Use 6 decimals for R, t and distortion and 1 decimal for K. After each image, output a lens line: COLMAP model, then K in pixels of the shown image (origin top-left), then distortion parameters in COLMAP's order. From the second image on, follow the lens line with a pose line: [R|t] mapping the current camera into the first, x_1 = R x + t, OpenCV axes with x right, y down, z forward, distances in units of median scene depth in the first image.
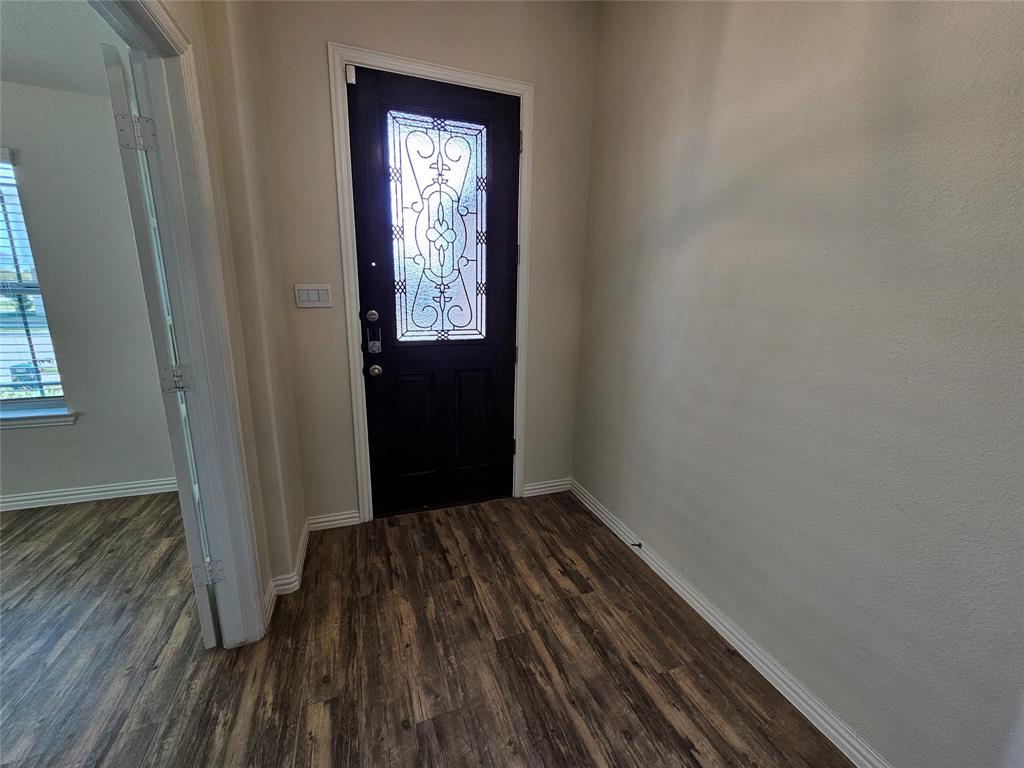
lens RADIAL K [[418.9, 0, 516.7], [0, 418.9, 380.4], [0, 0, 1]] dist [-0.002409, 0.000919]
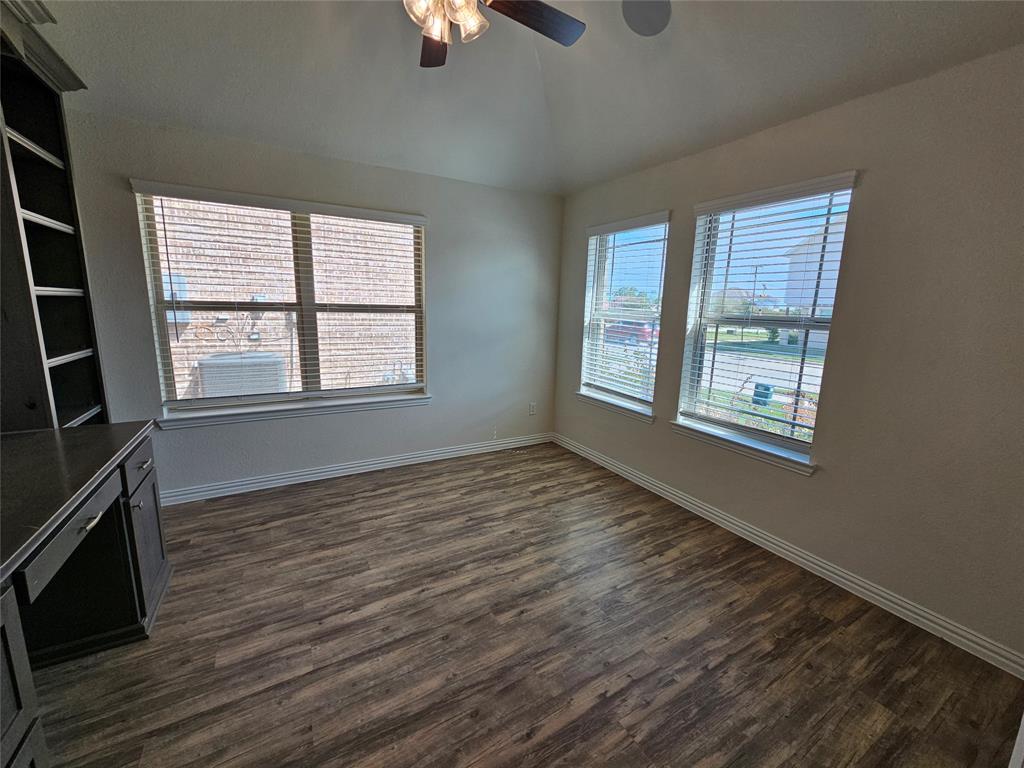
lens RADIAL K [[418.9, 0, 516.5], [0, 418.9, 381.2], [0, 0, 1]] dist [-0.002409, 0.000919]
pose [[0.163862, 0.160162, -0.973395, -0.364930], [-0.241885, 0.963133, 0.117754, -0.046138], [0.956369, 0.216155, 0.196561, 0.210658]]
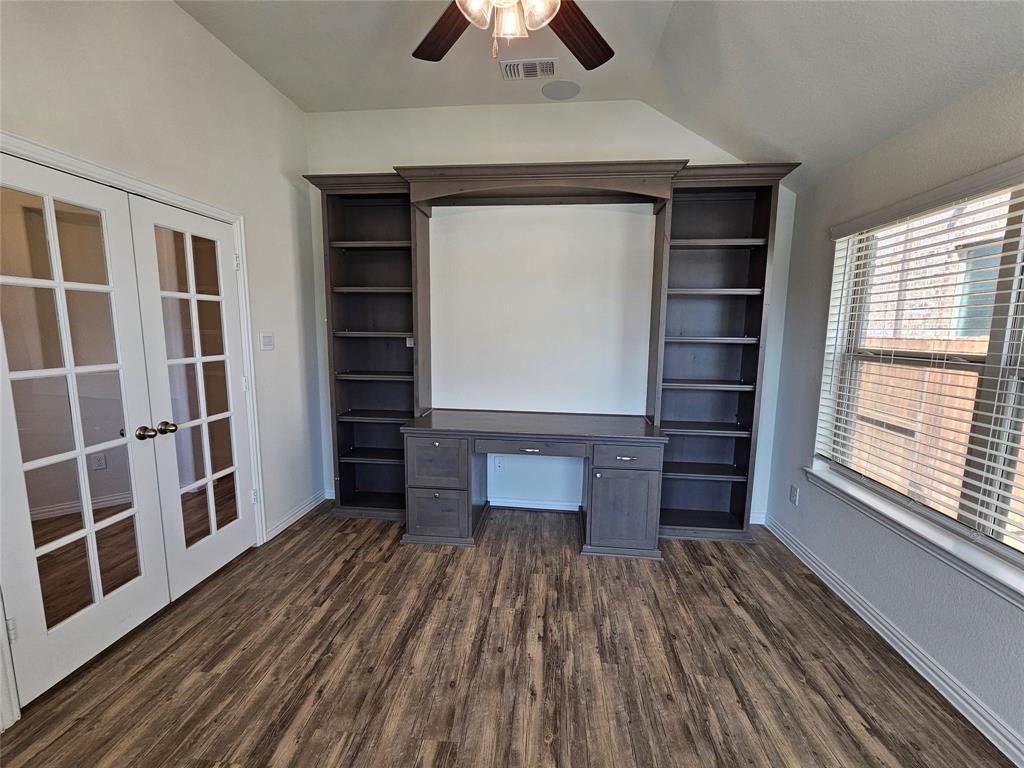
lens RADIAL K [[418.9, 0, 508.6], [0, 418.9, 383.8], [0, 0, 1]] dist [-0.002409, 0.000919]
pose [[-0.890167, -0.088590, 0.446939, -1.379849], [0.073317, 0.940283, 0.332405, -0.202324], [-0.449697, 0.328664, -0.830513, 0.709846]]
